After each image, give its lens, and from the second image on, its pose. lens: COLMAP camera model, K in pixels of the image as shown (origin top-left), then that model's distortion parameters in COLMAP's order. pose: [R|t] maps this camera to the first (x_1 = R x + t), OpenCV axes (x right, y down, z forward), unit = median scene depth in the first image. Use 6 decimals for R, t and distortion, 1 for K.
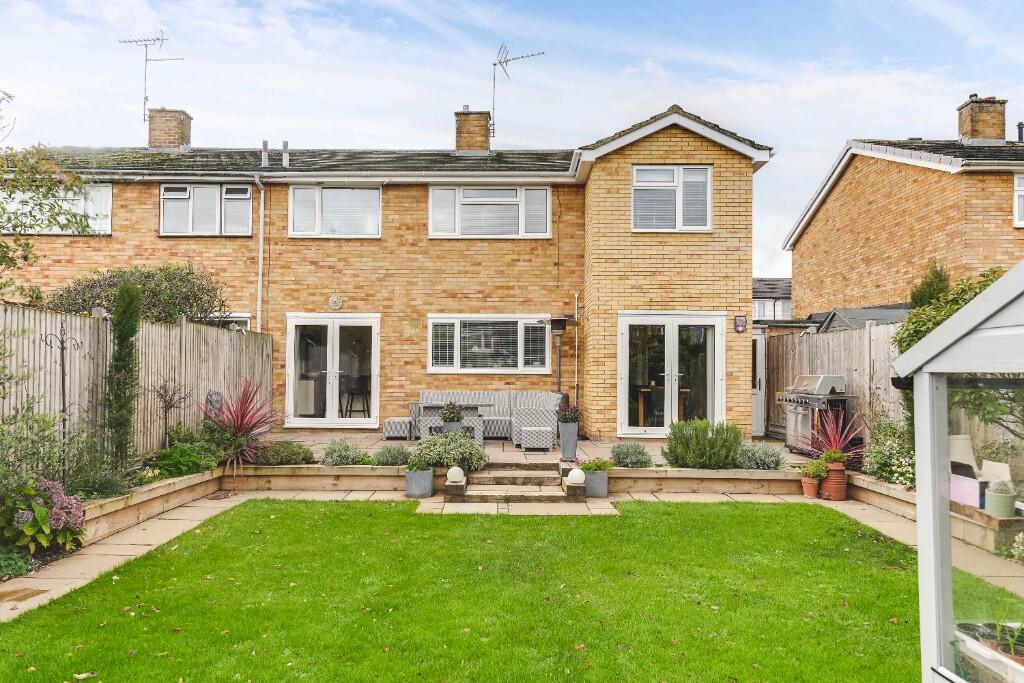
lens RADIAL K [[676.6, 0, 507.4], [0, 676.6, 354.8], [0, 0, 1]] dist [0.023254, -0.005947]
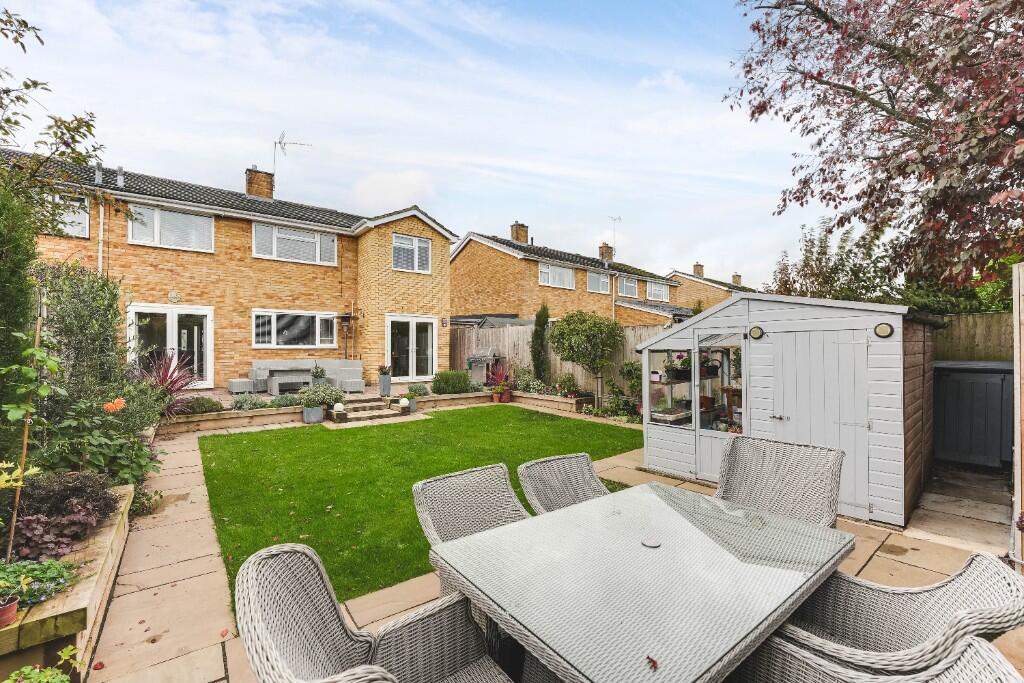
lens RADIAL K [[408.7, 0, 512.0], [0, 408.7, 341.5], [0, 0, 1]] dist [-0.001699, -0.000184]
pose [[0.783084, 0.002290, 0.621912, -0.232208], [-0.011799, 0.999868, 0.011174, -0.004984], [-0.621804, -0.016088, 0.783007, -0.055995]]
